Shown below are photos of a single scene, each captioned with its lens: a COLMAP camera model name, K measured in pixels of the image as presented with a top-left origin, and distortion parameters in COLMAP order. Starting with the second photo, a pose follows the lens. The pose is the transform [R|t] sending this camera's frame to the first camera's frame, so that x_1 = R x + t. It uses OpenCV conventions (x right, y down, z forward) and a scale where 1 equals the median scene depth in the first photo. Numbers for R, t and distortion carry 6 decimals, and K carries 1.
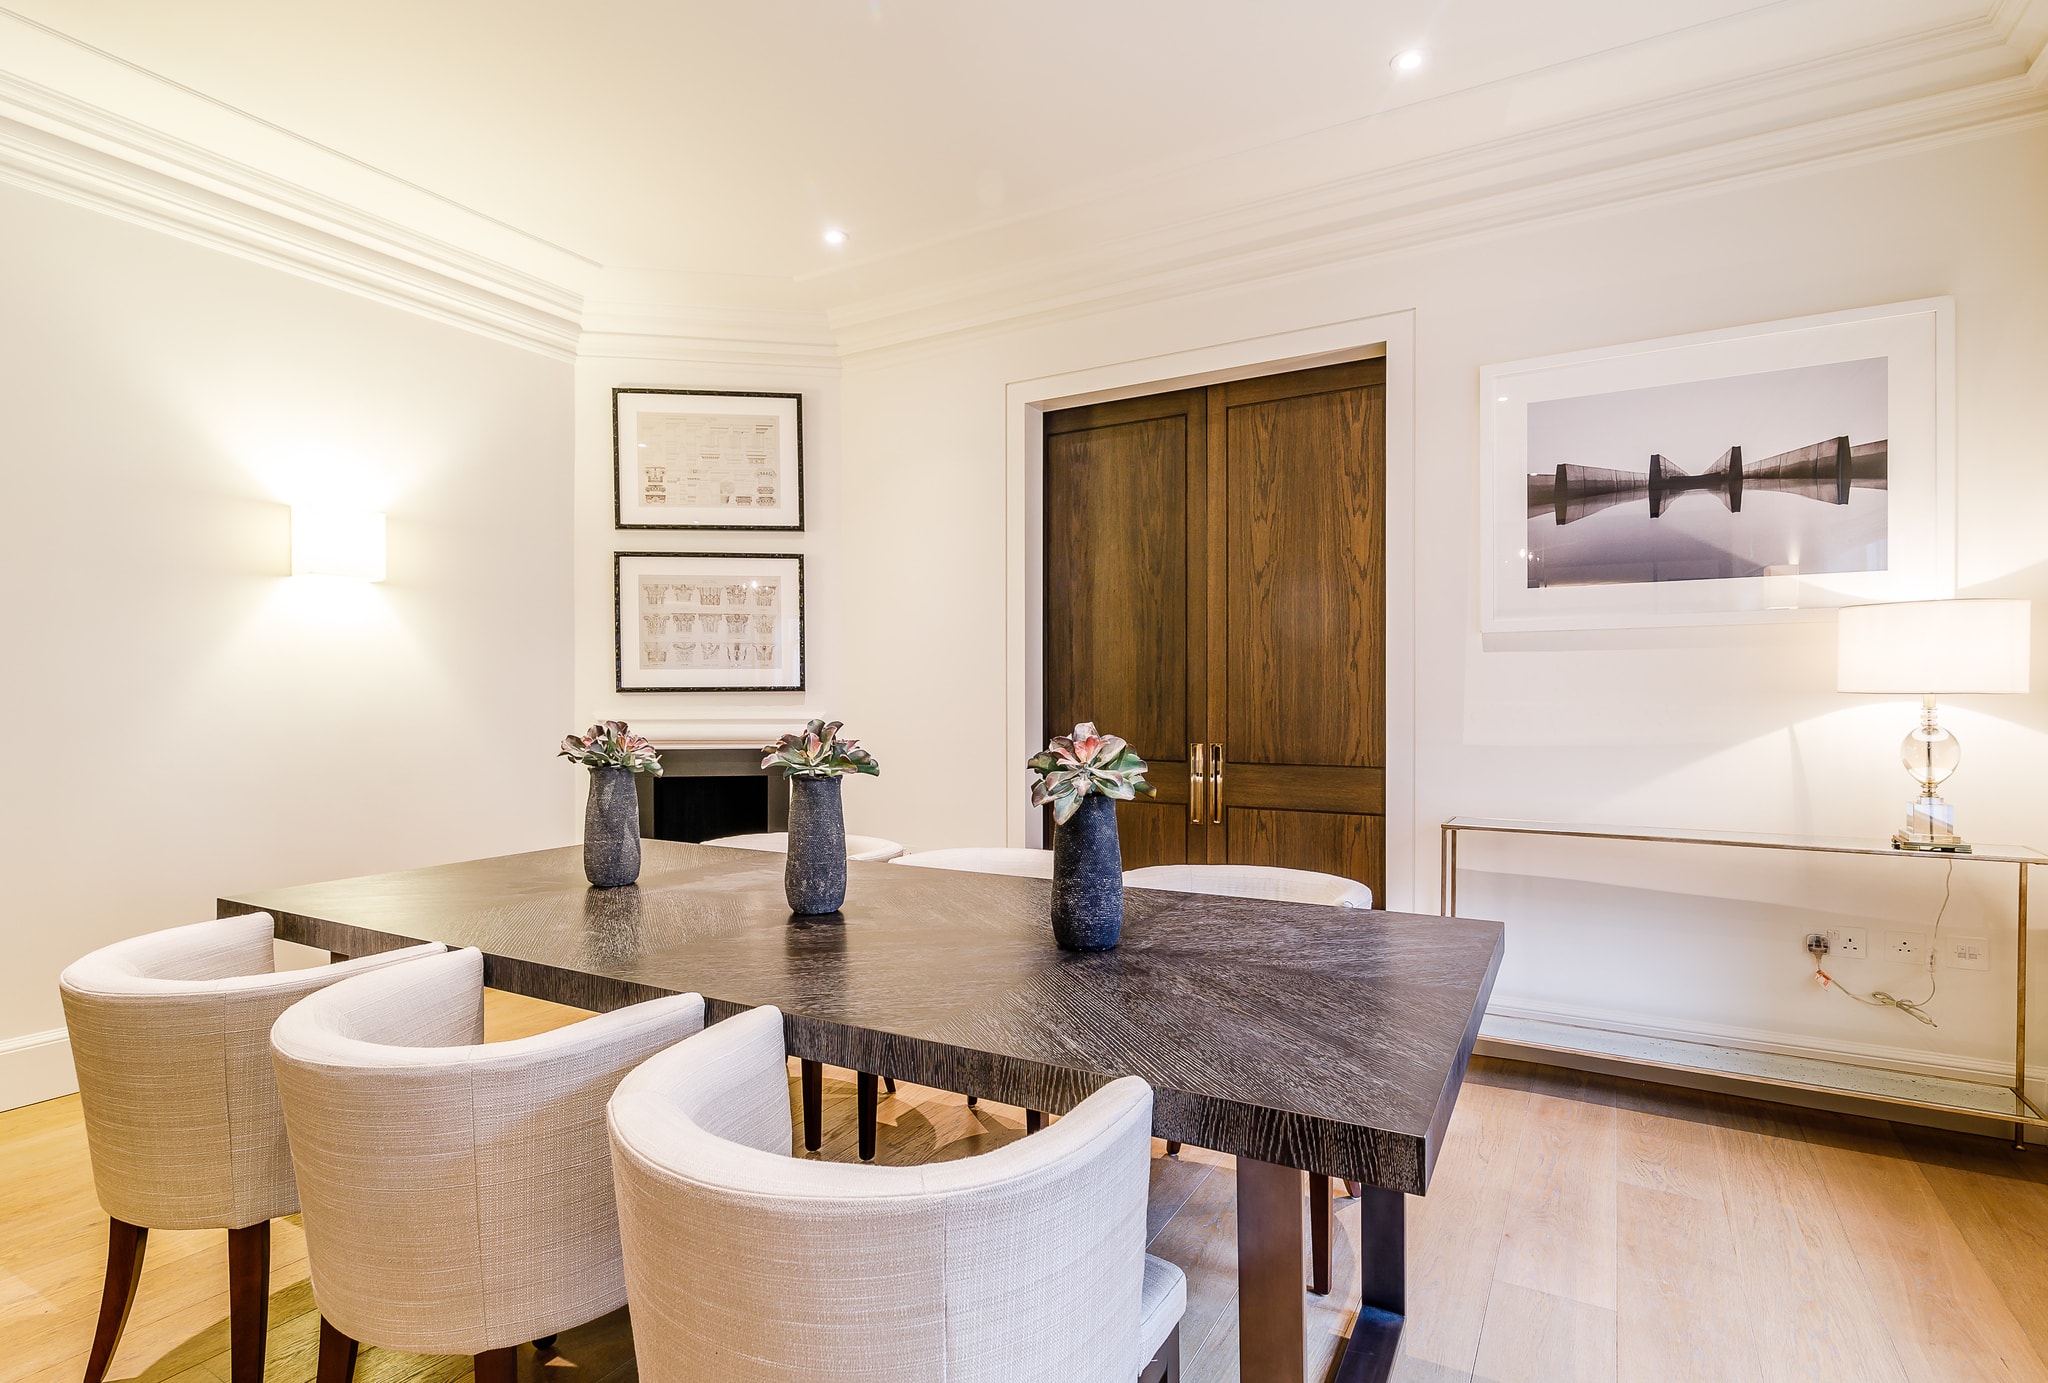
lens RADIAL K [[996.3, 0, 1025.5], [0, 996.3, 701.3], [0, 0, 1]] dist [-0.002207, -0.000093]
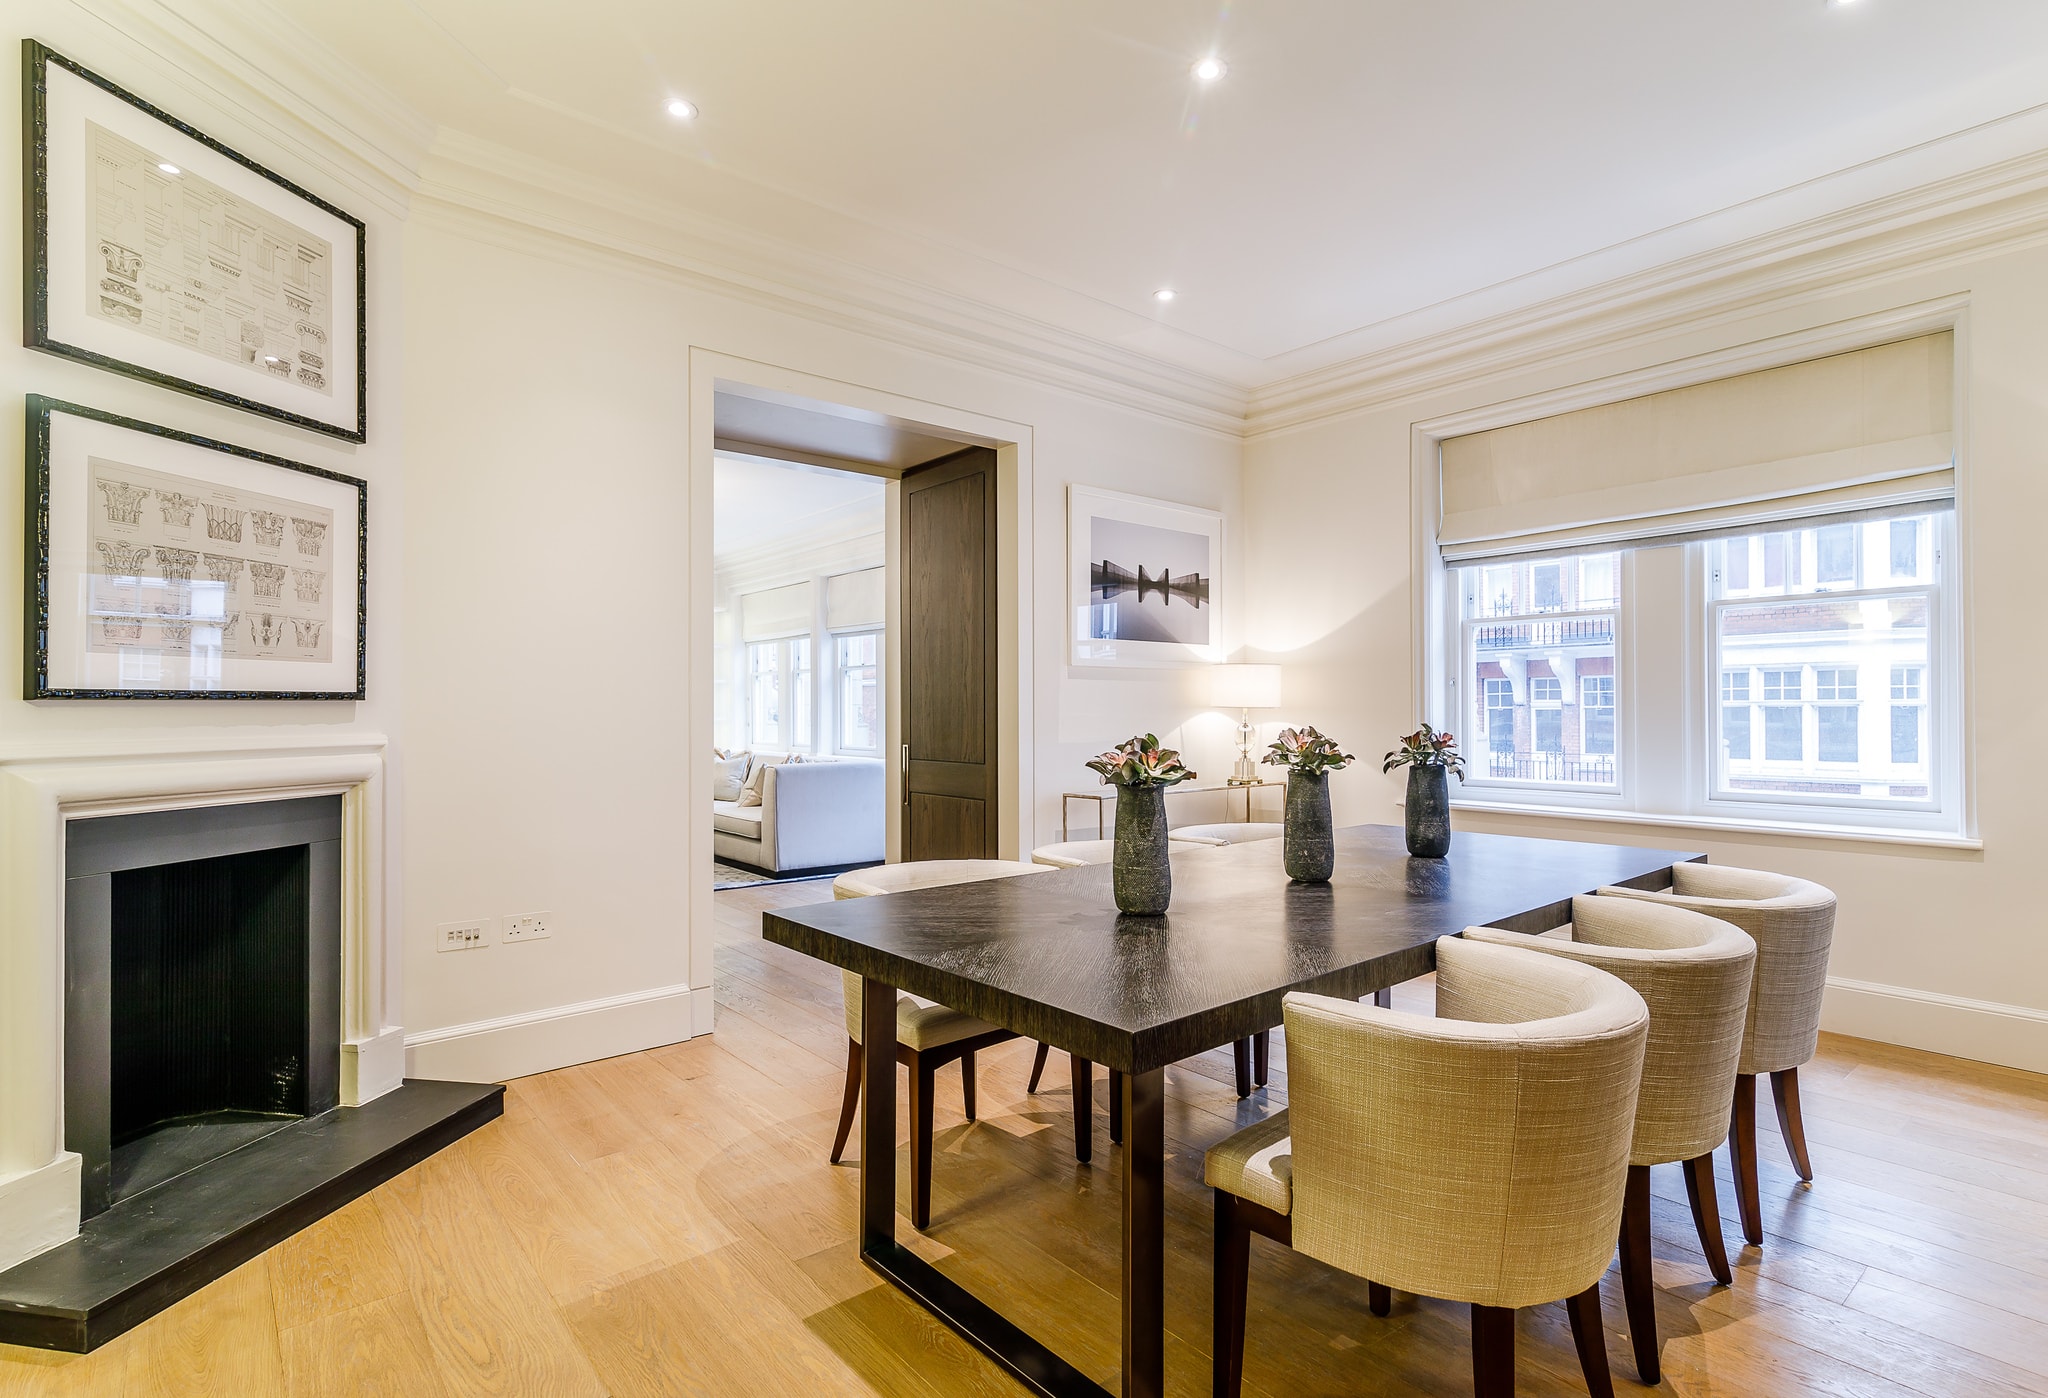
lens RADIAL K [[1014.3, 0, 1025.3], [0, 1014.3, 698.8], [0, 0, 1]] dist [0.002028, 0.000813]
pose [[0.339536, 0.010045, 0.940539, -0.689732], [0.003511, 0.999922, -0.011947, -0.002018], [-0.940586, 0.007359, 0.339475, 0.403175]]
